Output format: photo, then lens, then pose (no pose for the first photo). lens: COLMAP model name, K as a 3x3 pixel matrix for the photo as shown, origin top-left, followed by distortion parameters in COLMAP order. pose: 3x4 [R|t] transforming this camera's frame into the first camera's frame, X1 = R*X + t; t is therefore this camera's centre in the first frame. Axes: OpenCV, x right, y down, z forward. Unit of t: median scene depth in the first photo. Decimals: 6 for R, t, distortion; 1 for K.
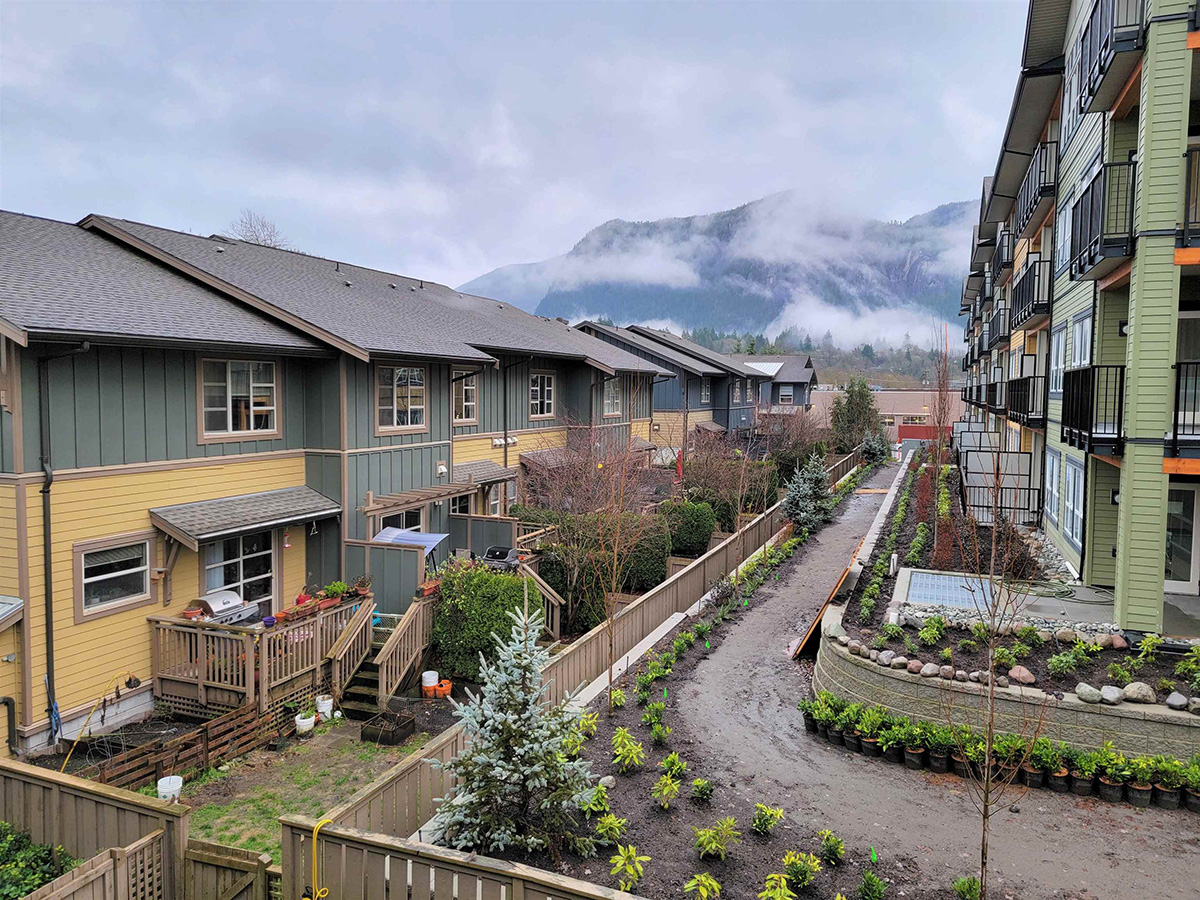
lens RADIAL K [[833.5, 0, 608.2], [0, 833.5, 435.8], [0, 0, 1]] dist [0.062393, -0.050401]
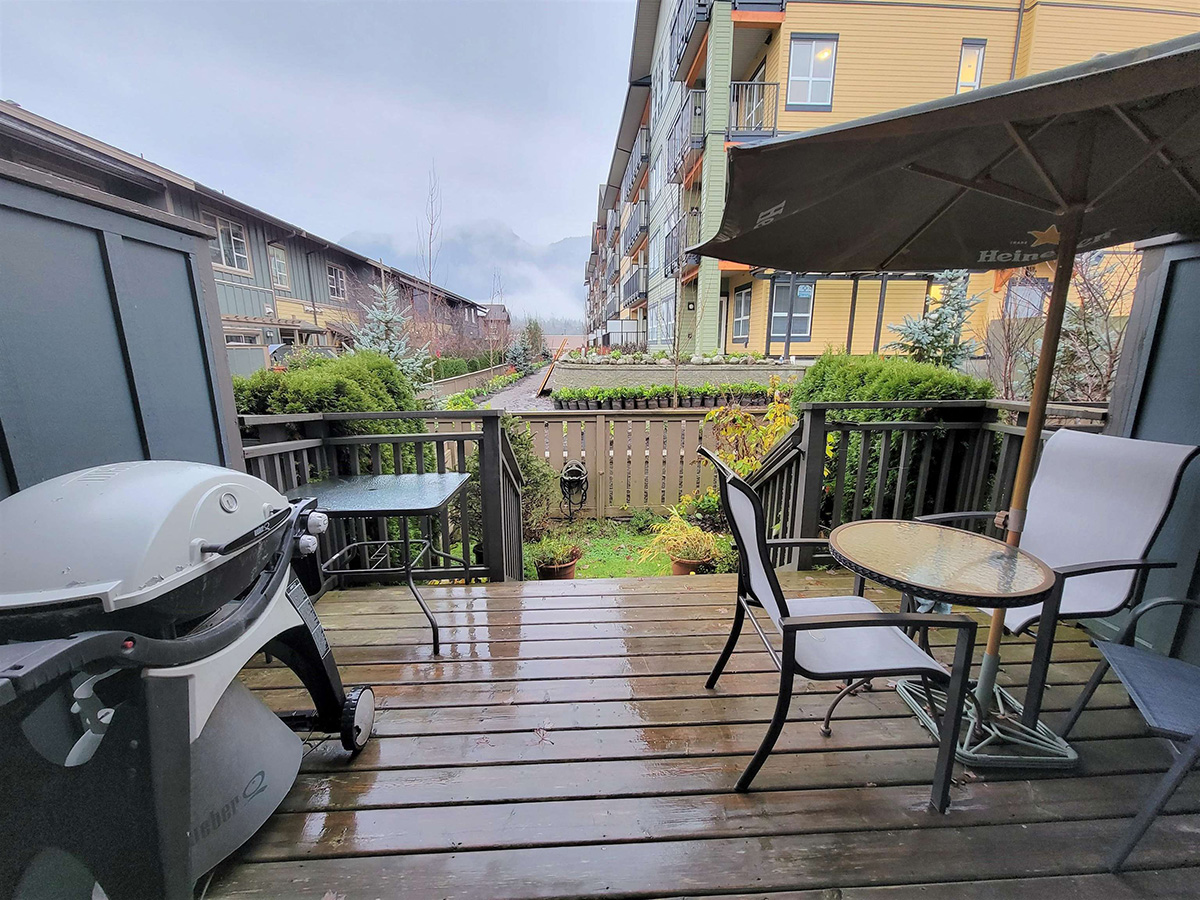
lens RADIAL K [[488.8, 0, 597.8], [0, 488.8, 459.6], [0, 0, 1]] dist [-0.007061, -0.000134]
pose [[0.908401, -0.106787, 0.404234, -0.075660], [0.038592, 0.984121, 0.173252, 0.210690], [-0.416316, -0.141783, 0.898097, 0.038335]]
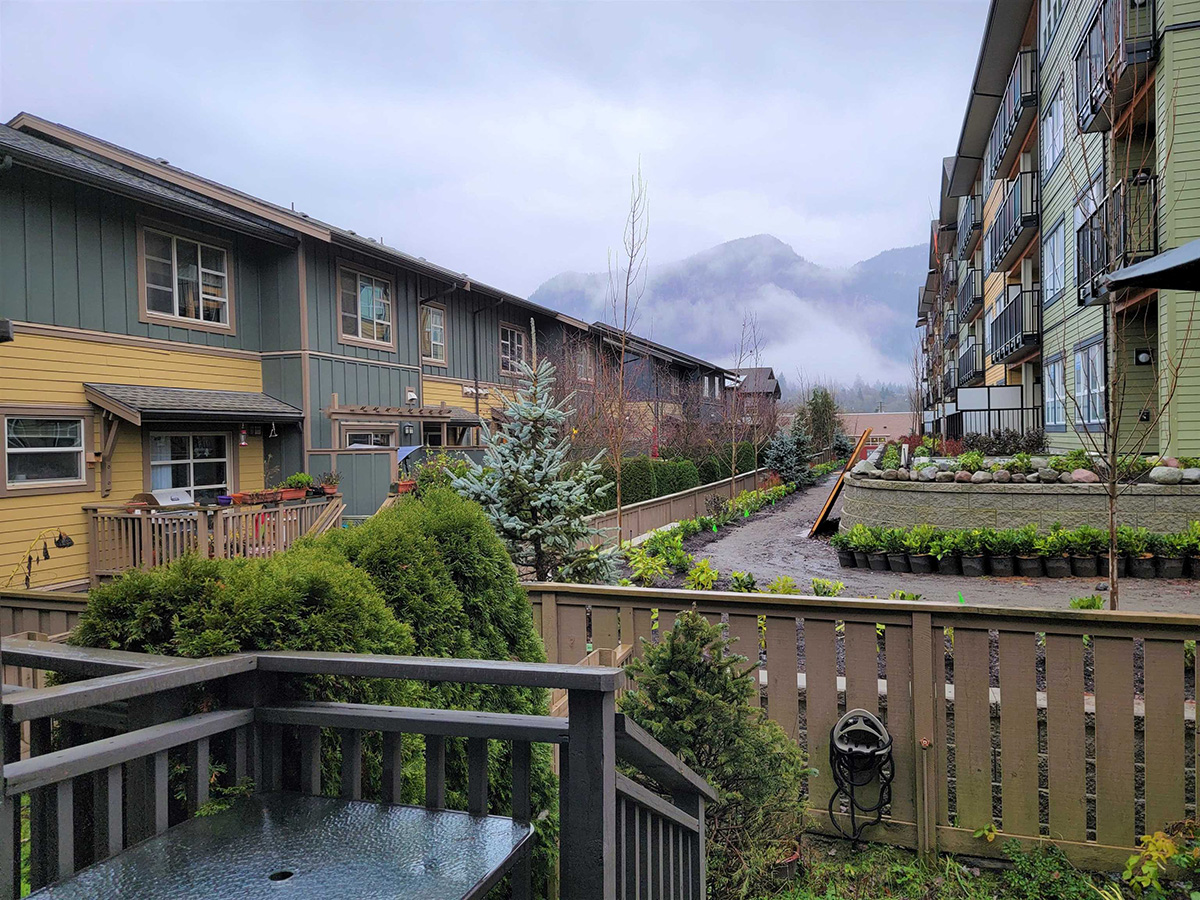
lens RADIAL K [[833.5, 0, 600.5], [0, 833.5, 448.5], [0, 0, 1]] dist [0.062393, -0.050401]
pose [[0.998608, -0.031747, 0.042133, -0.039438], [0.033793, 0.998238, -0.048781, 0.194463], [-0.040510, 0.050137, 0.997920, 0.089238]]
